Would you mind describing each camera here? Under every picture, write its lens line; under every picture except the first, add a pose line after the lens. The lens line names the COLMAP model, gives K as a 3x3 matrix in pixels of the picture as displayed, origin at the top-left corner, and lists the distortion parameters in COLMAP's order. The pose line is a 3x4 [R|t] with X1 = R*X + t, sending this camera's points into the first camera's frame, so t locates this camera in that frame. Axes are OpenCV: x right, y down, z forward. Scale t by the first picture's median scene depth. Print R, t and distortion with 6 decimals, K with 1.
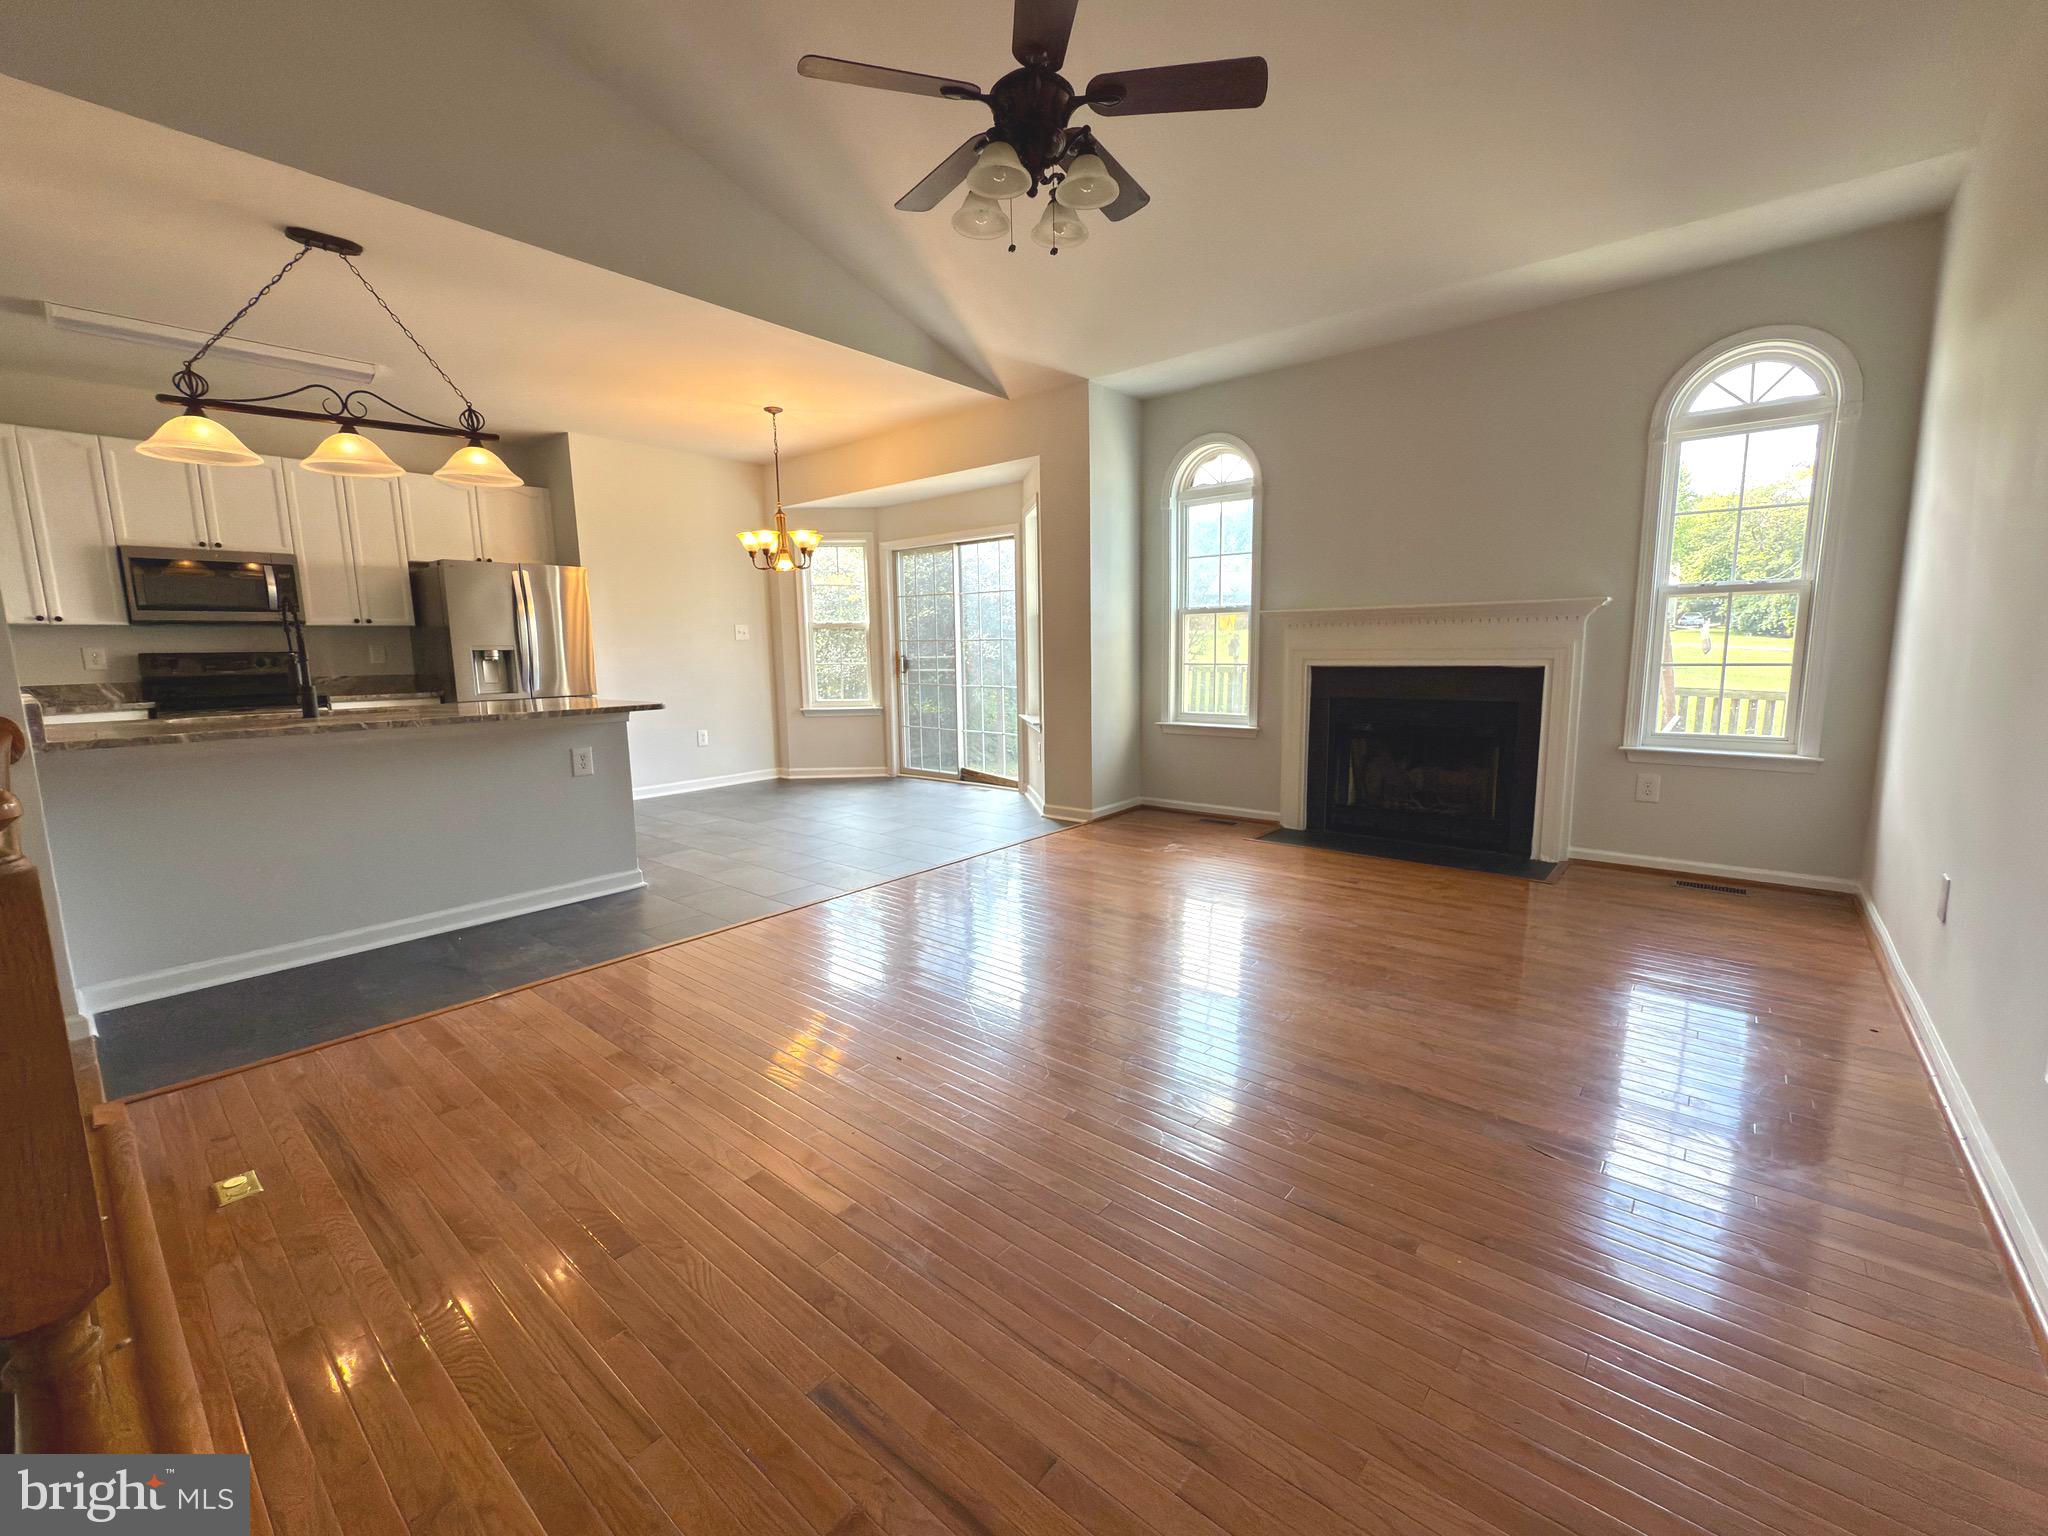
lens RADIAL K [[841.9, 0, 1024.0], [0, 841.9, 768.0], [0, 0, 1]] dist [-0.001520, -0.000273]
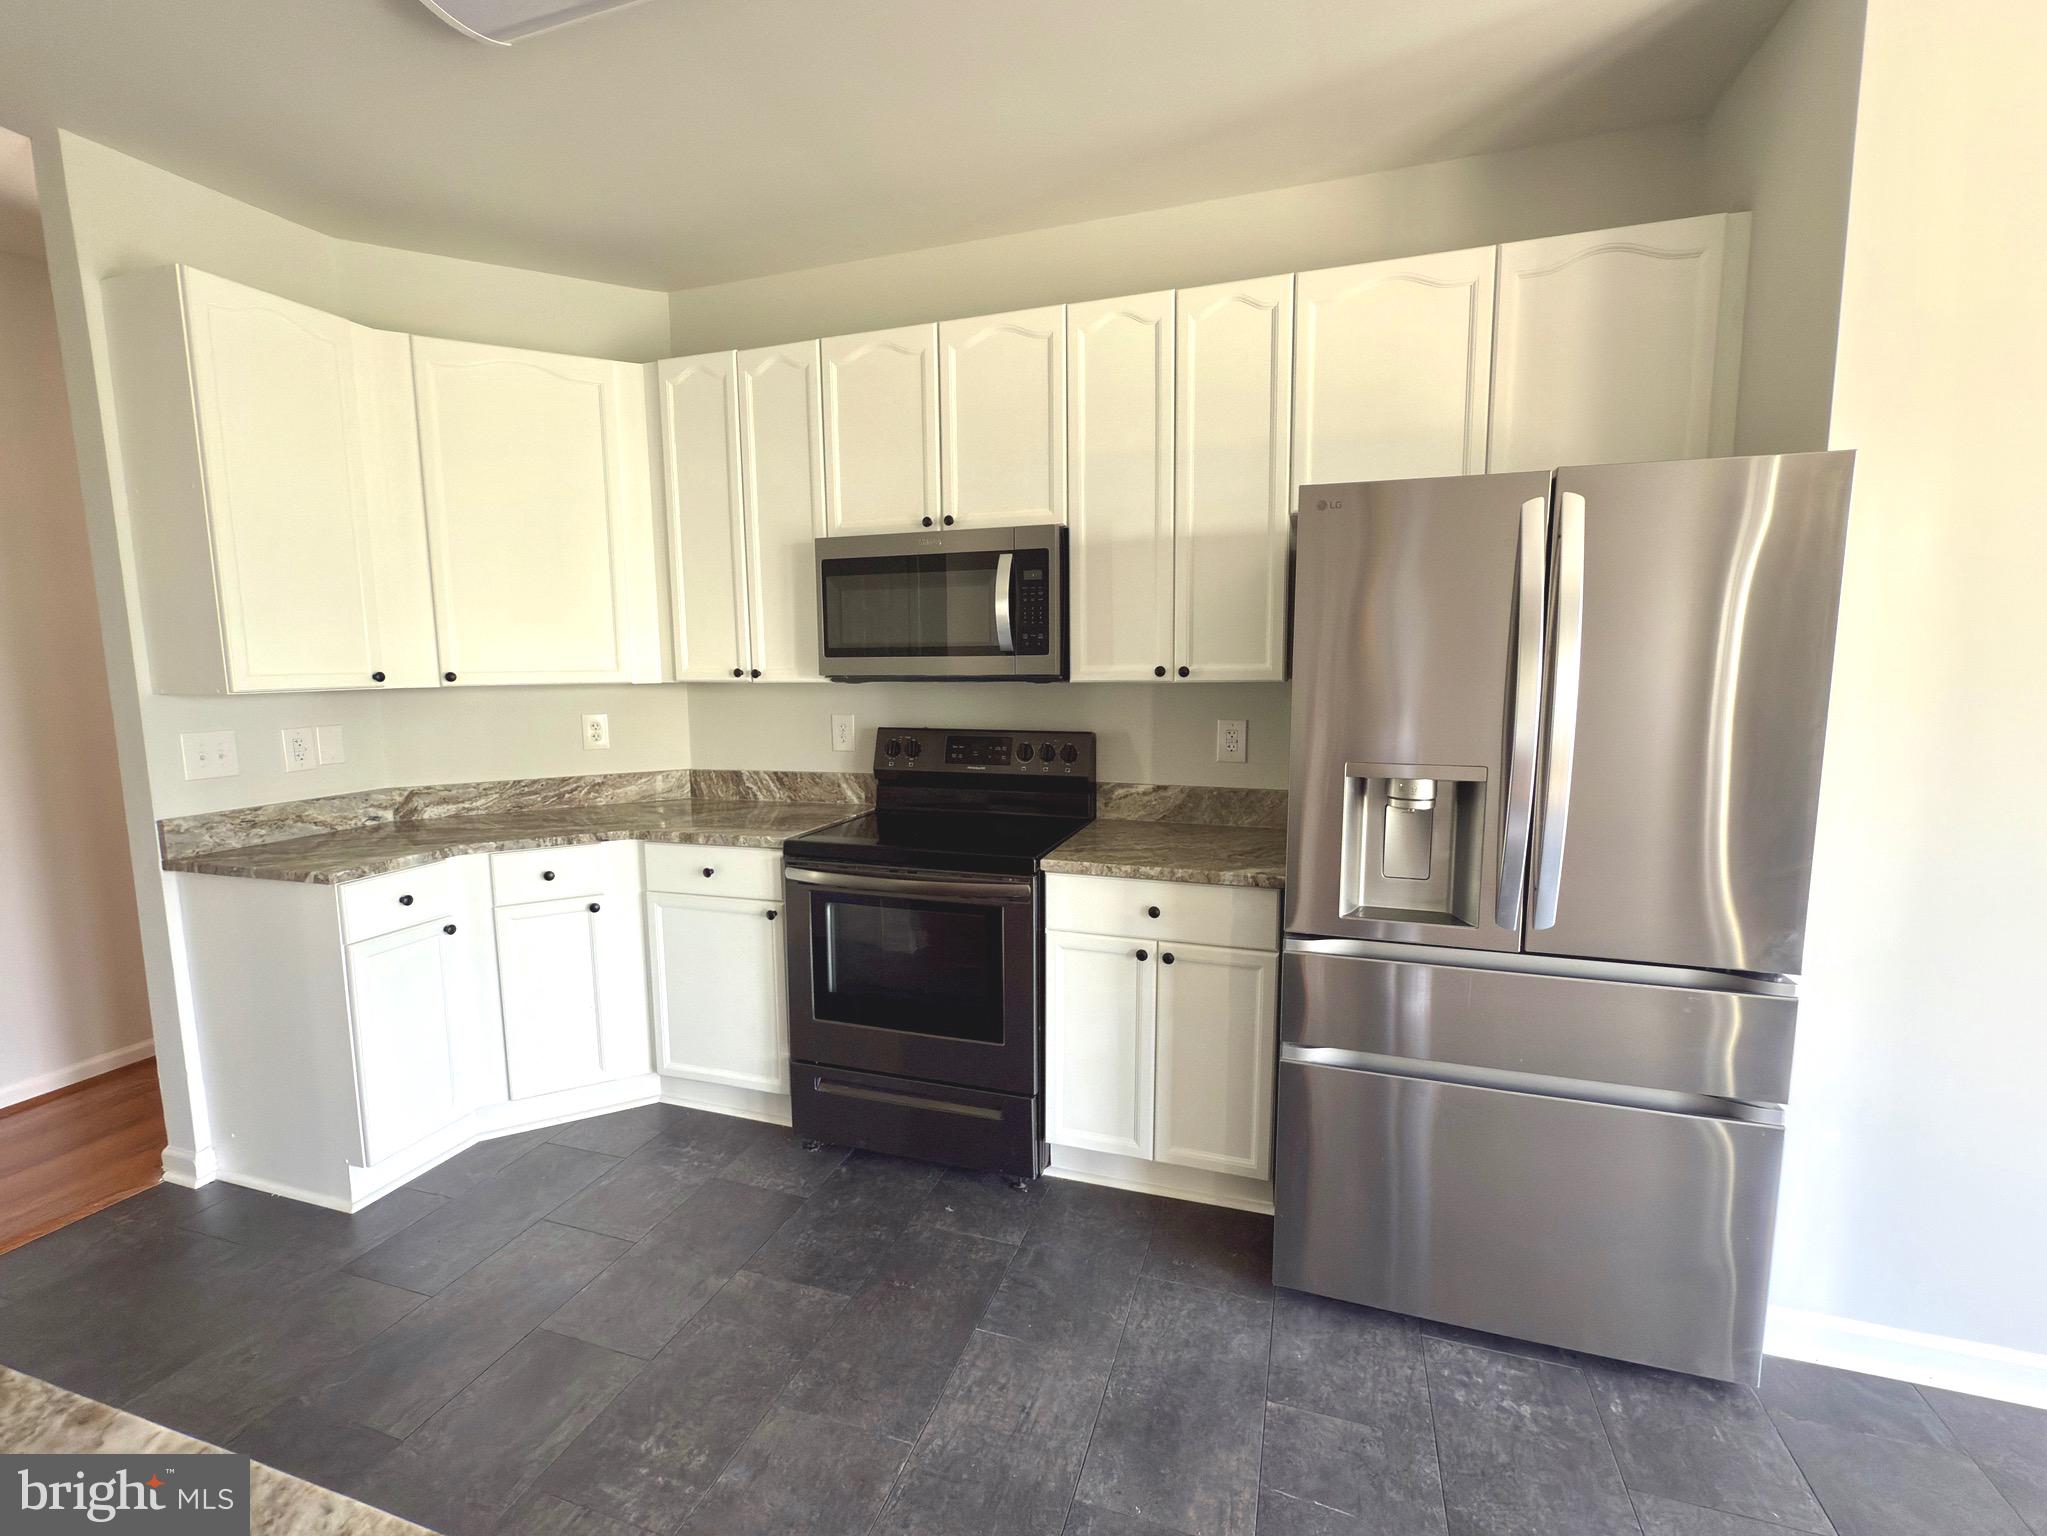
lens RADIAL K [[905.2, 0, 1017.1], [0, 905.2, 767.2], [0, 0, 1]] dist [-0.000878, -0.000473]
pose [[0.363798, 0.127801, -0.922669, -0.399204], [-0.132217, 0.987598, 0.084663, -0.156744], [0.922046, 0.091193, 0.376184, 0.770763]]
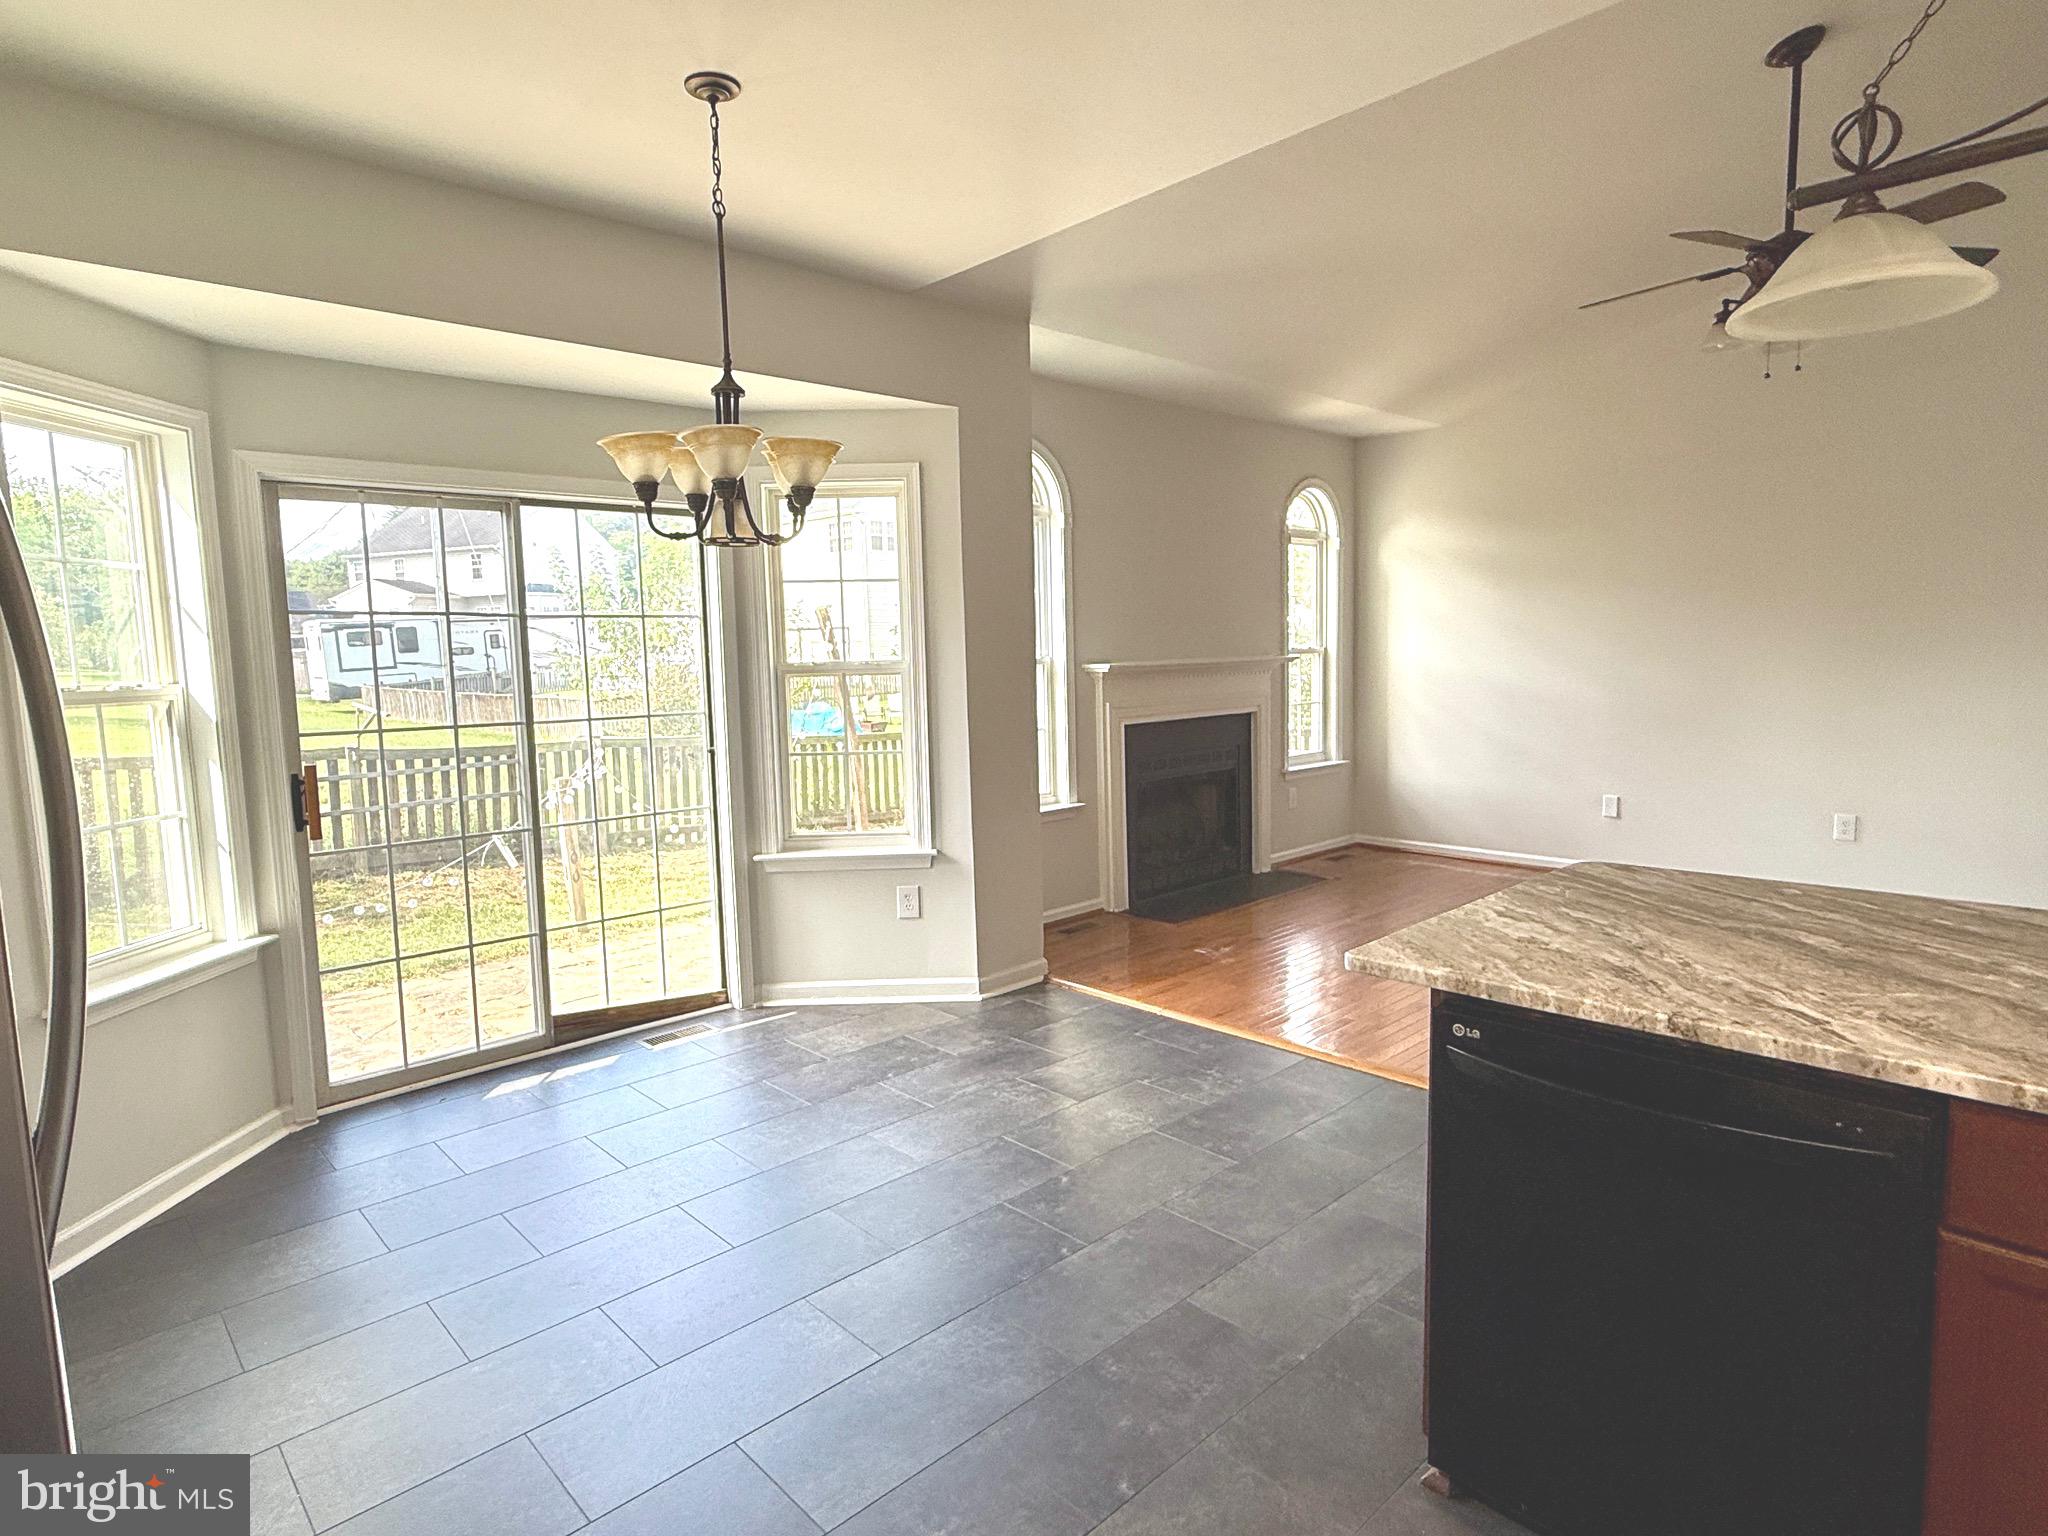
lens RADIAL K [[1118.2, 0, 1020.4], [0, 1118.2, 770.7], [0, 0, 1]] dist [0.001833, 0.000212]
pose [[0.120025, -0.094194, 0.988292, -0.773168], [0.167127, 0.983198, 0.073412, -0.162763], [-0.978602, 0.156359, 0.133751, 0.868111]]
